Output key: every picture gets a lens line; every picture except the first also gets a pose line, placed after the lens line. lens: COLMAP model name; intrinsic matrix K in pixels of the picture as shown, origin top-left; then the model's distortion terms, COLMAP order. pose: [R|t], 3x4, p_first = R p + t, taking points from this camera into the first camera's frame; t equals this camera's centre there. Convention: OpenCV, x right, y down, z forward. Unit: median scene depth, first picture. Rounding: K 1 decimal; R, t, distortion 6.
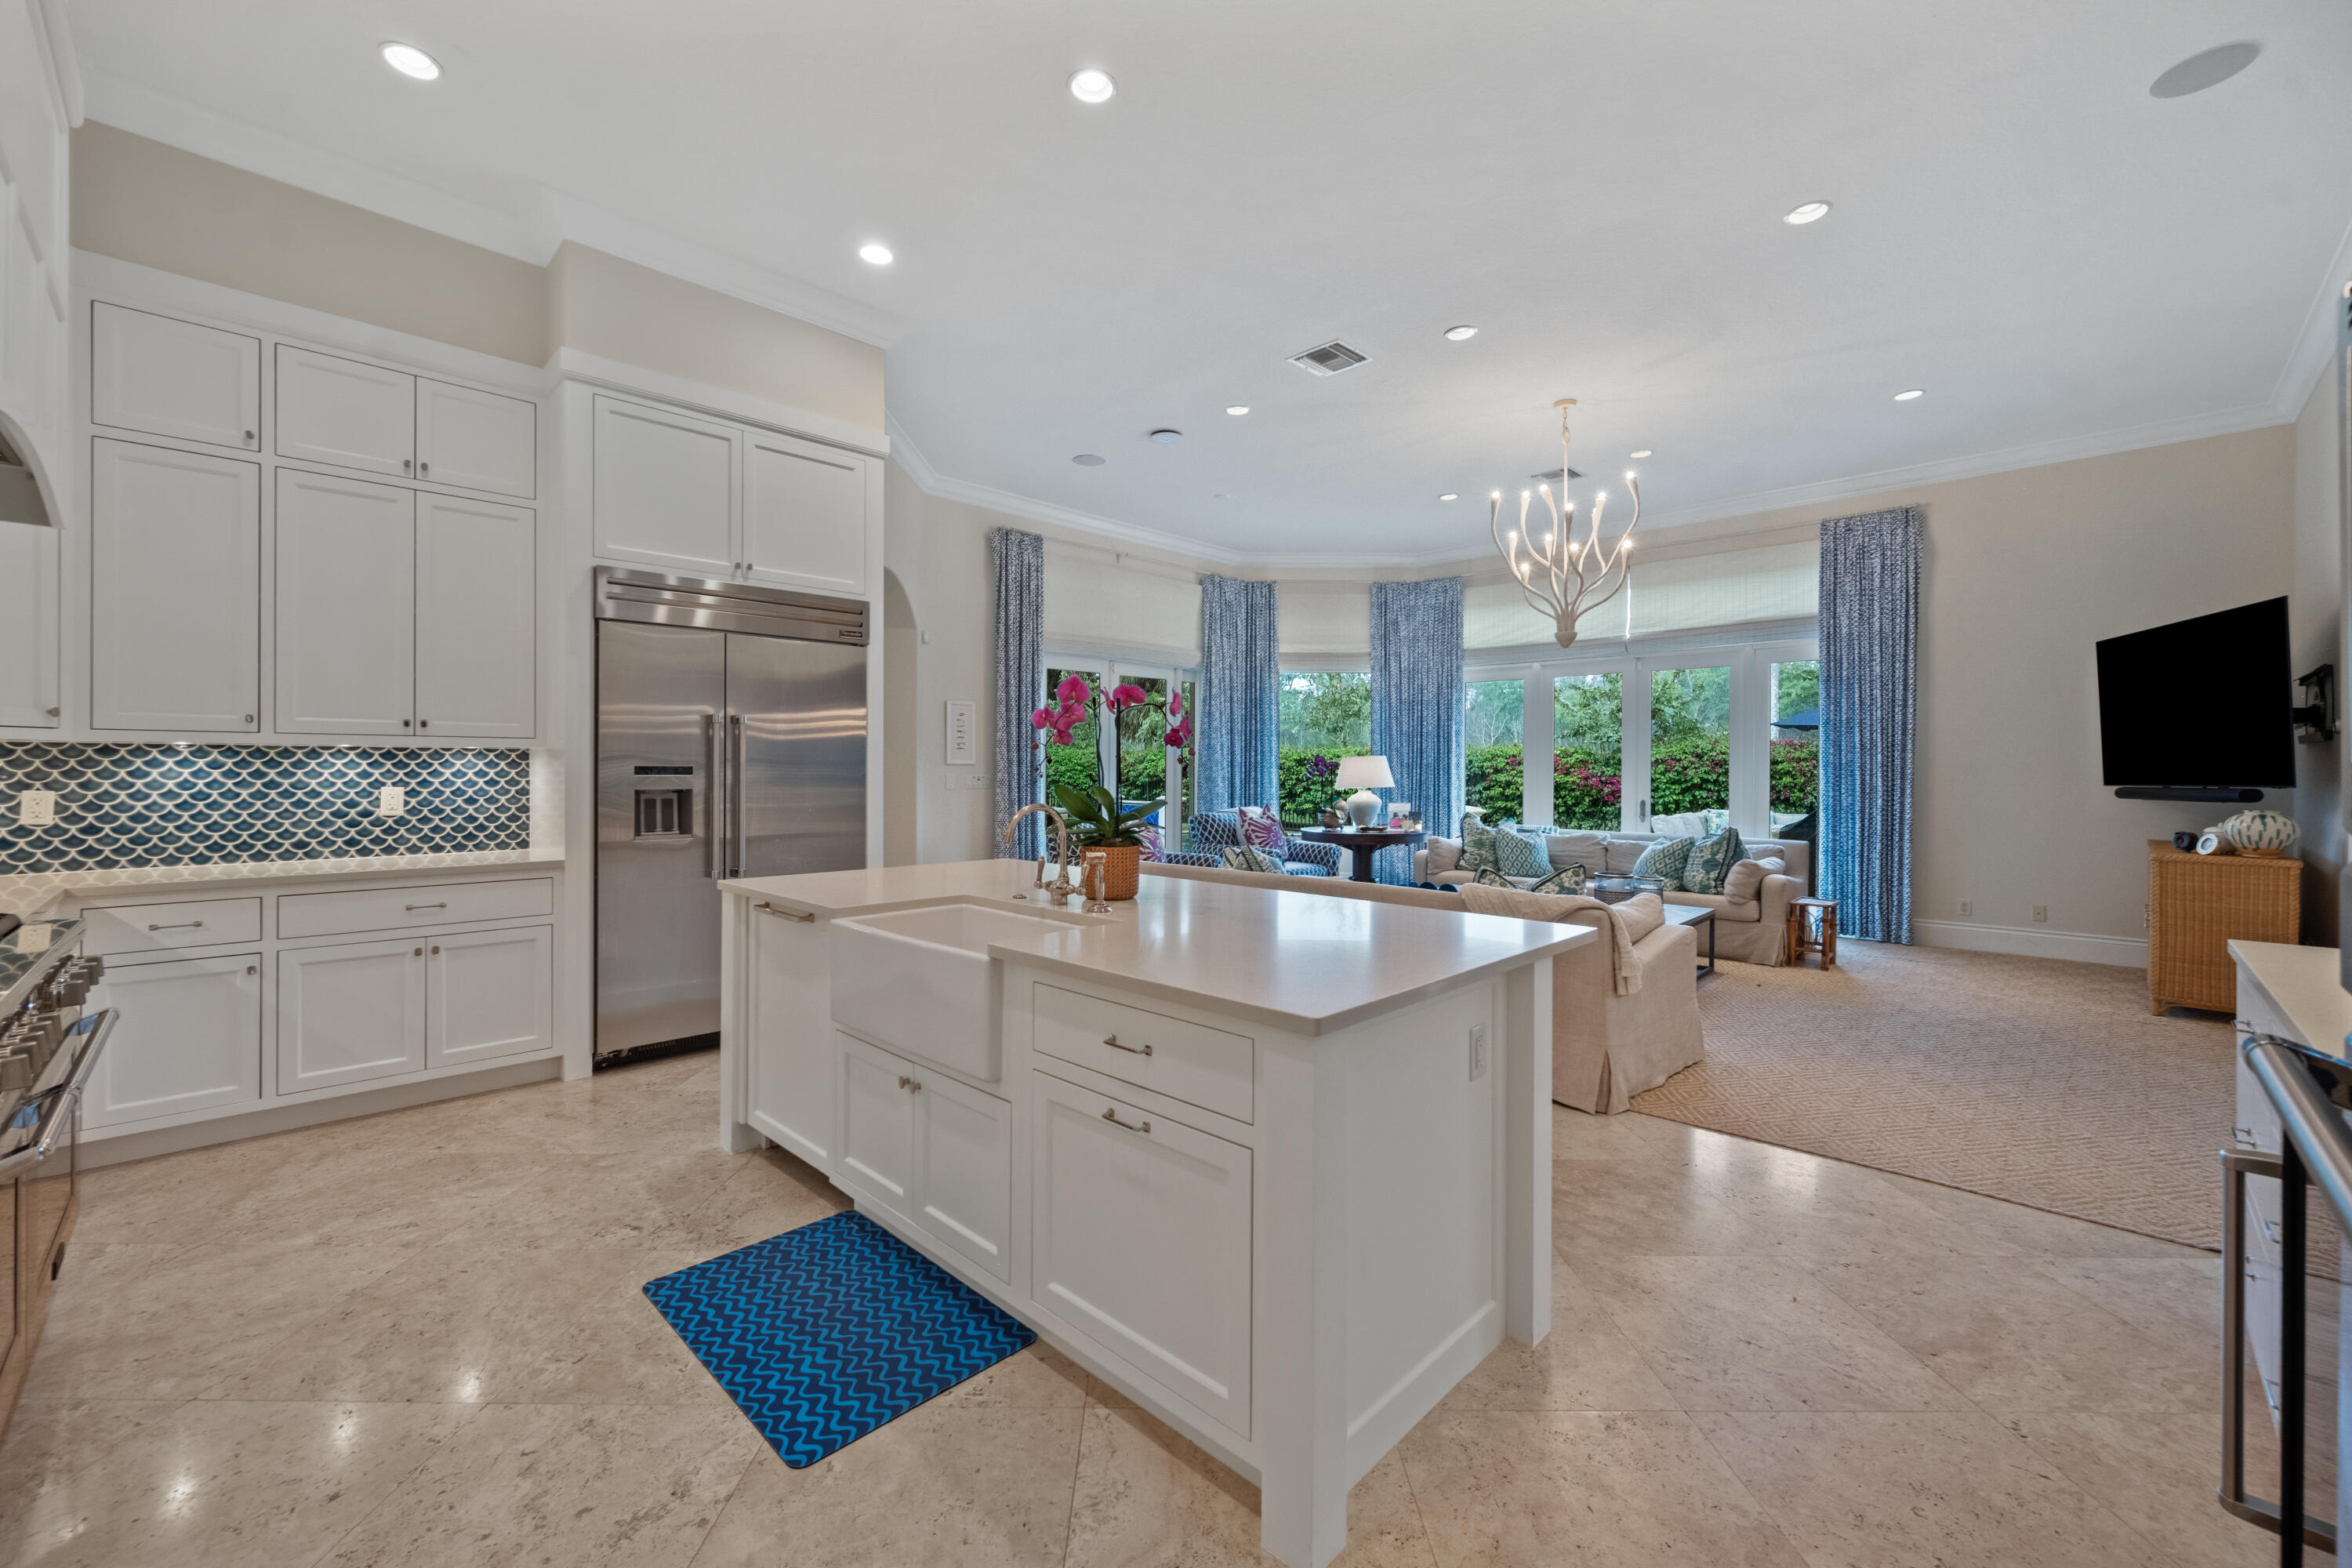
lens RADIAL K [[935.1, 0, 1179.3], [0, 935.1, 778.2], [0, 0, 1]] dist [-0.004858, 0.000612]
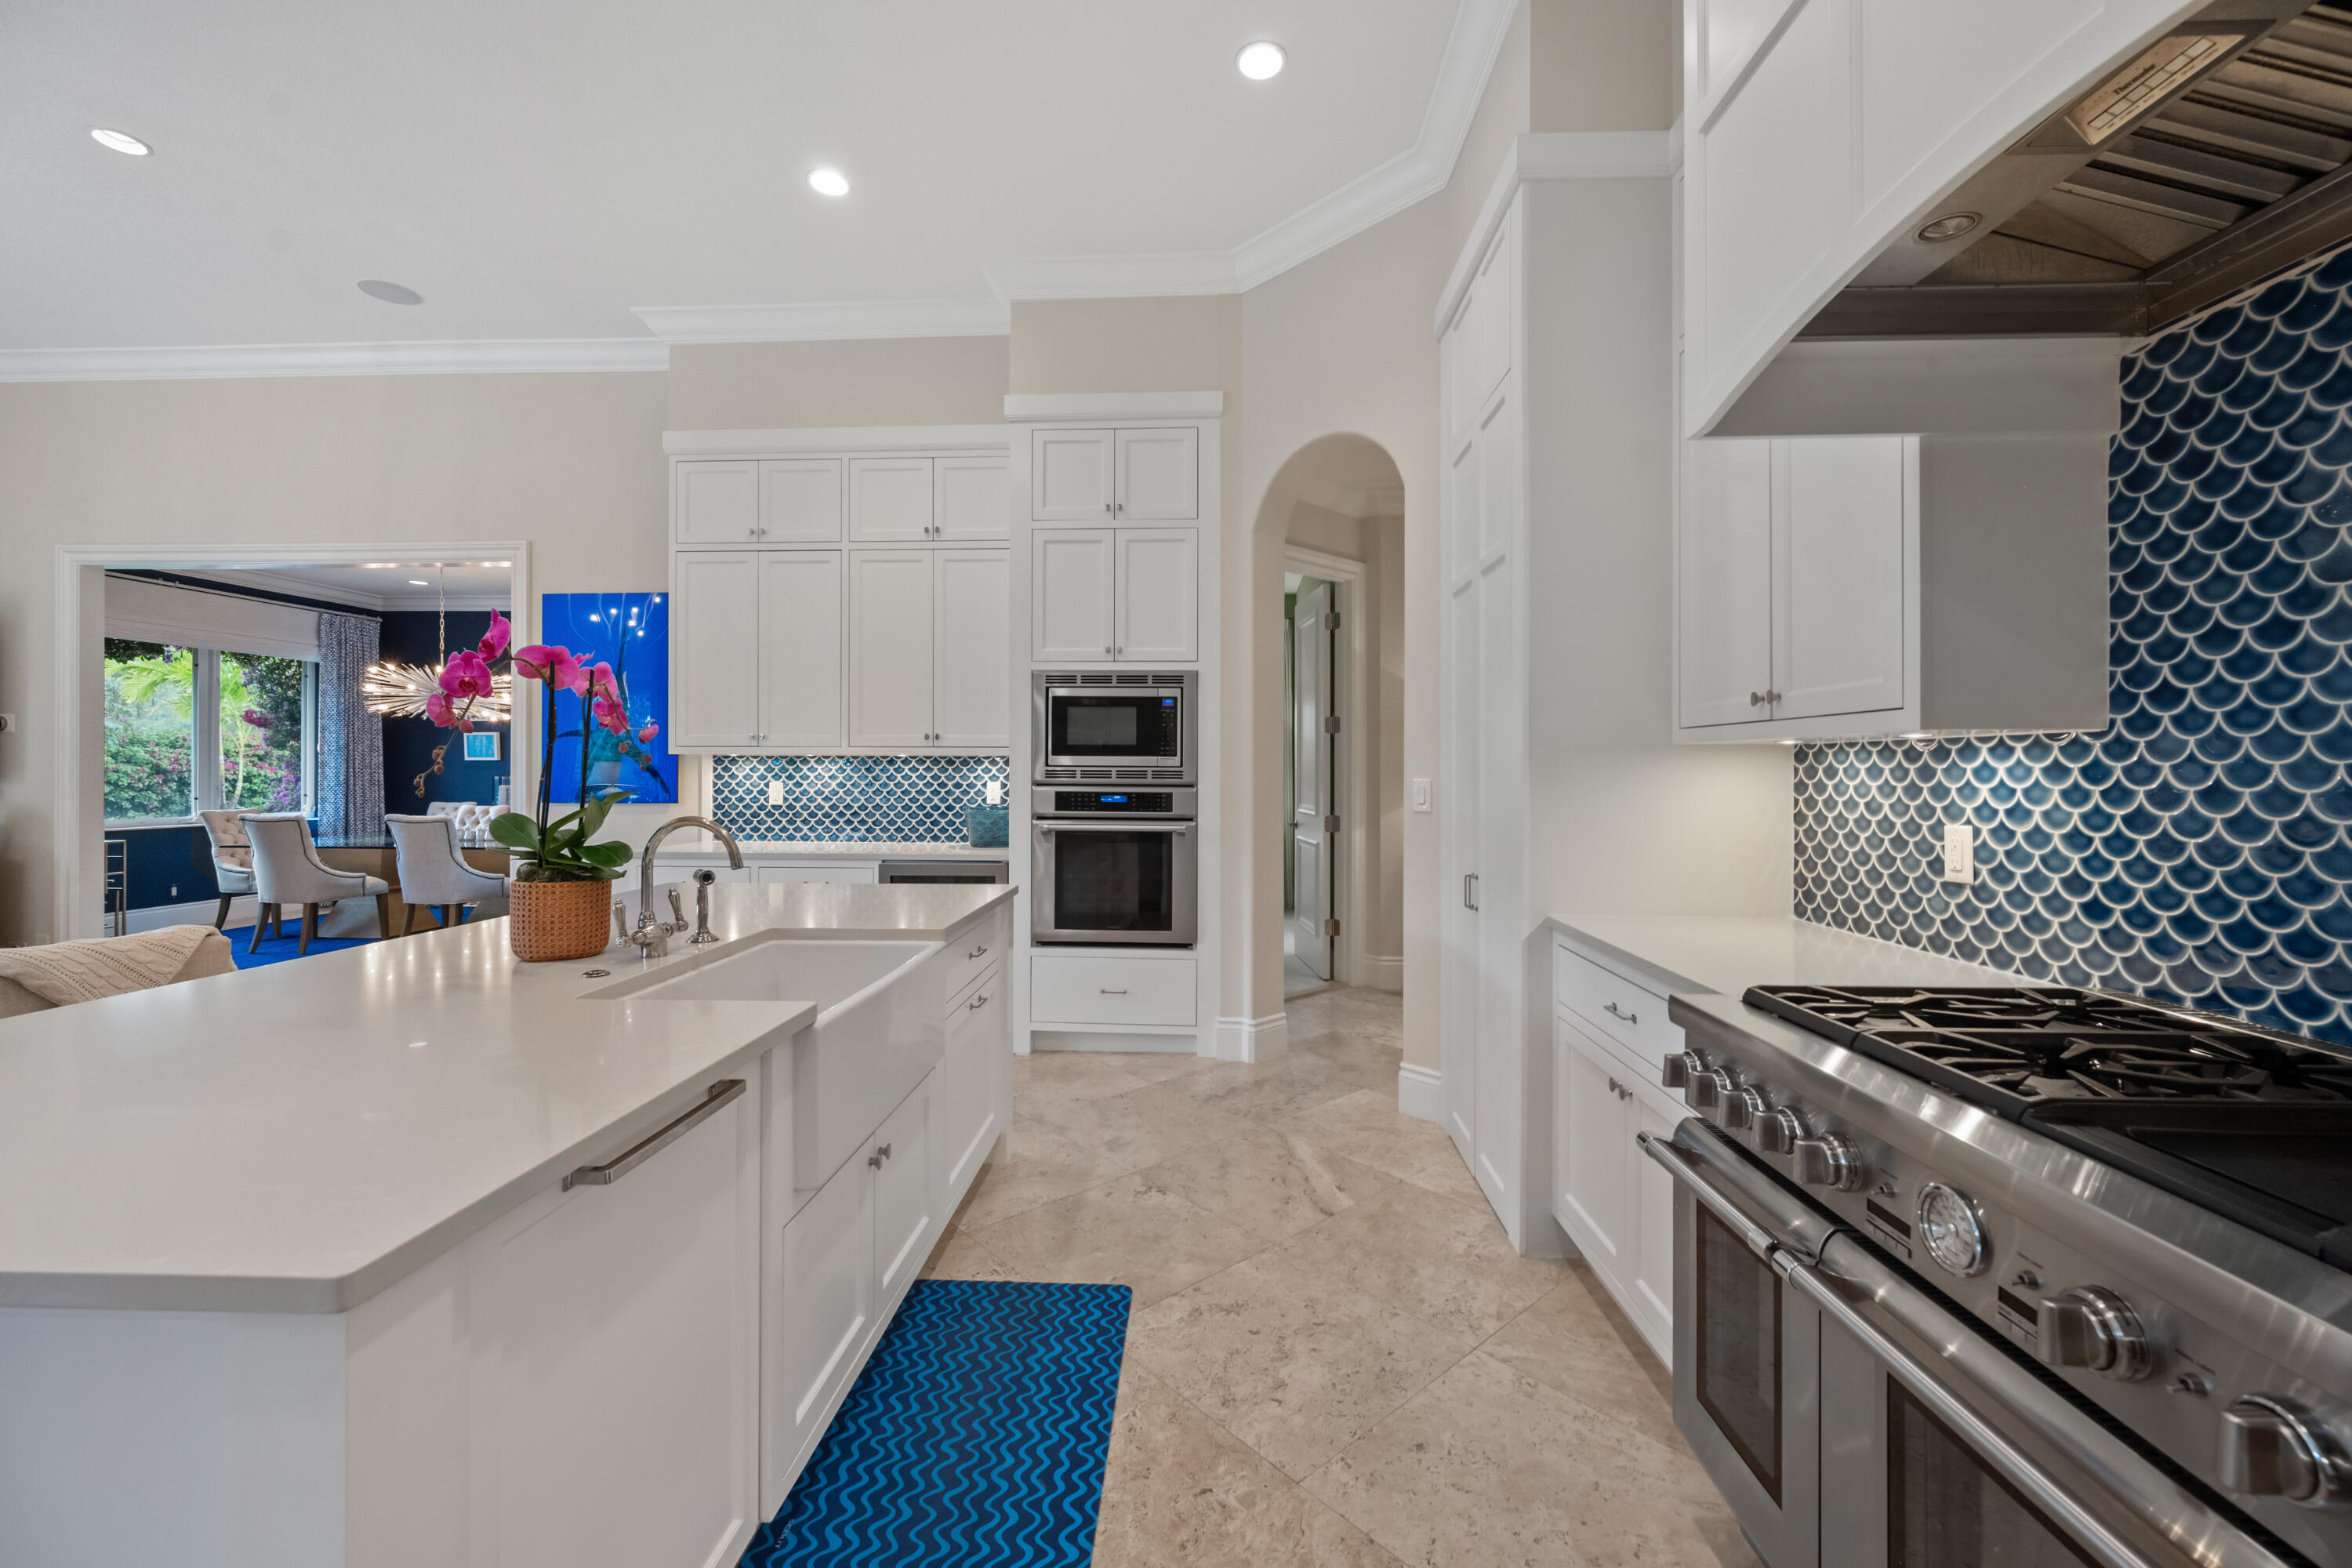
lens RADIAL K [[935.1, 0, 1176.1], [0, 935.1, 770.1], [0, 0, 1]] dist [-0.004858, 0.000612]
pose [[-0.663175, -0.007645, 0.748425, -0.686632], [0.001824, 0.999928, 0.011830, -0.012609], [-0.748462, 0.009210, -0.663113, 0.863040]]
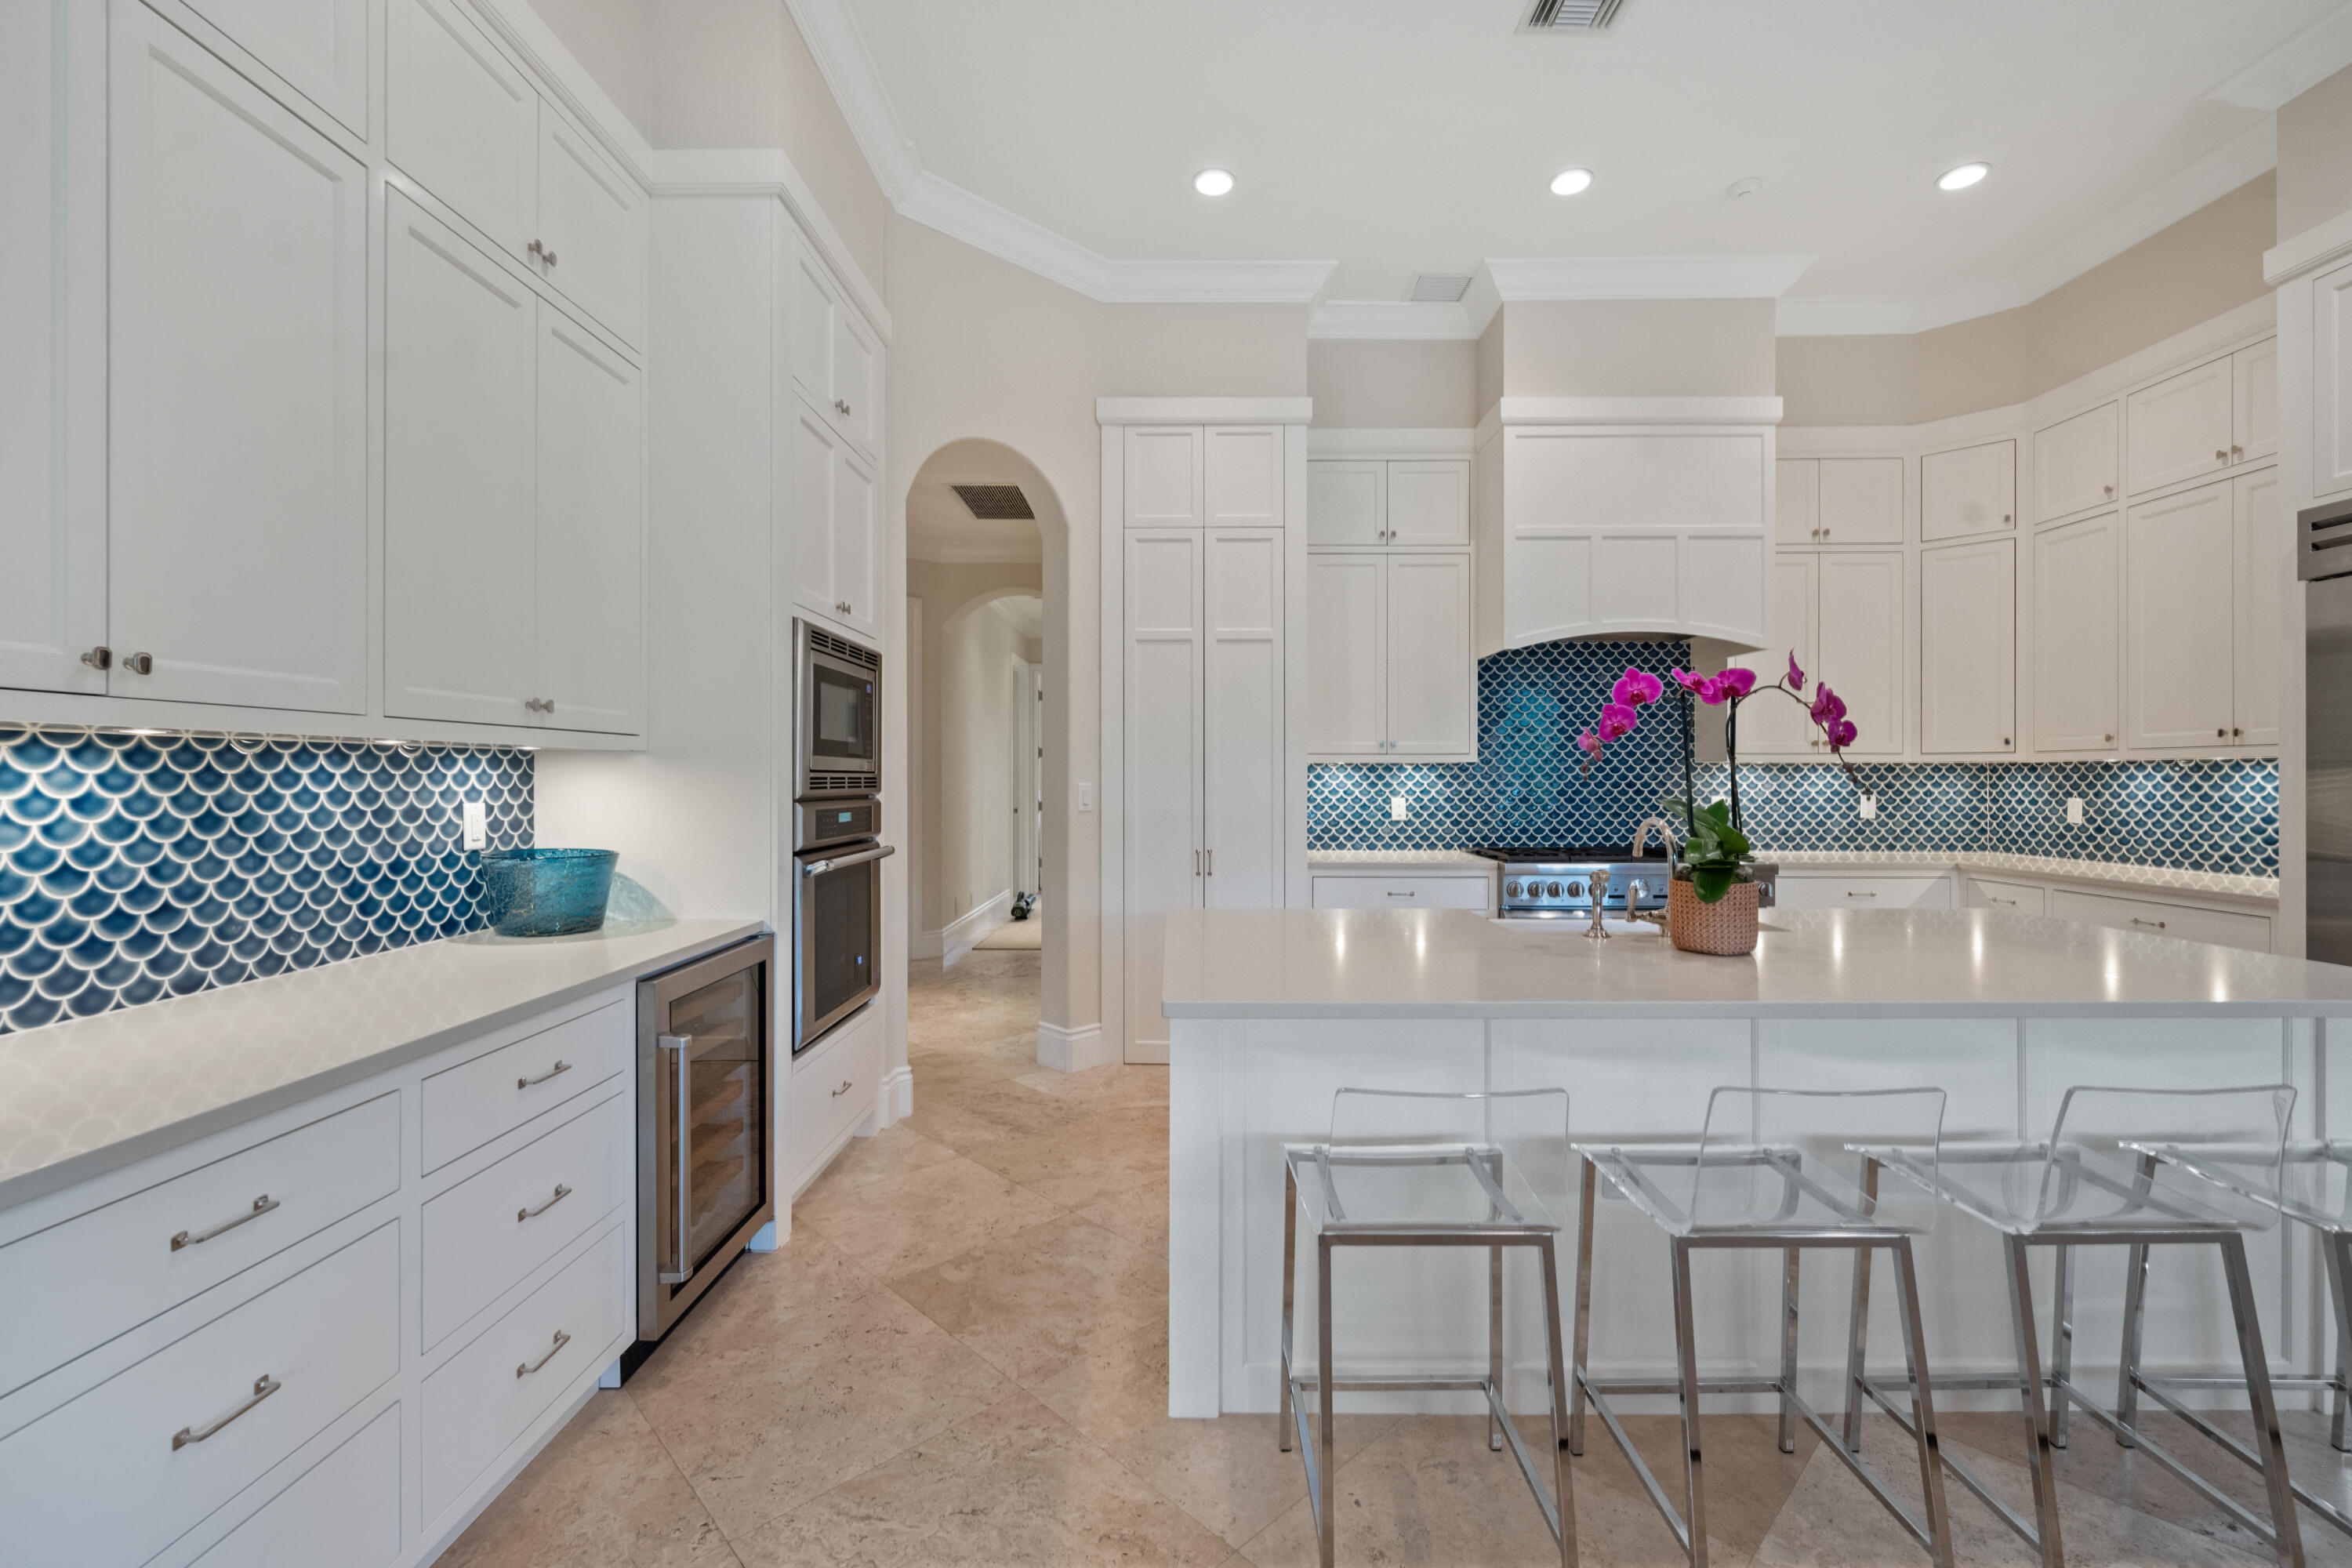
lens RADIAL K [[992.9, 0, 1180.6], [0, 992.9, 781.9], [0, 0, 1]] dist [0.001656, 0.000556]
pose [[-0.717110, -0.002447, -0.696956, 0.618446], [-0.011820, 0.999893, 0.008651, -0.006271], [0.696860, 0.014441, -0.717062, 0.987368]]
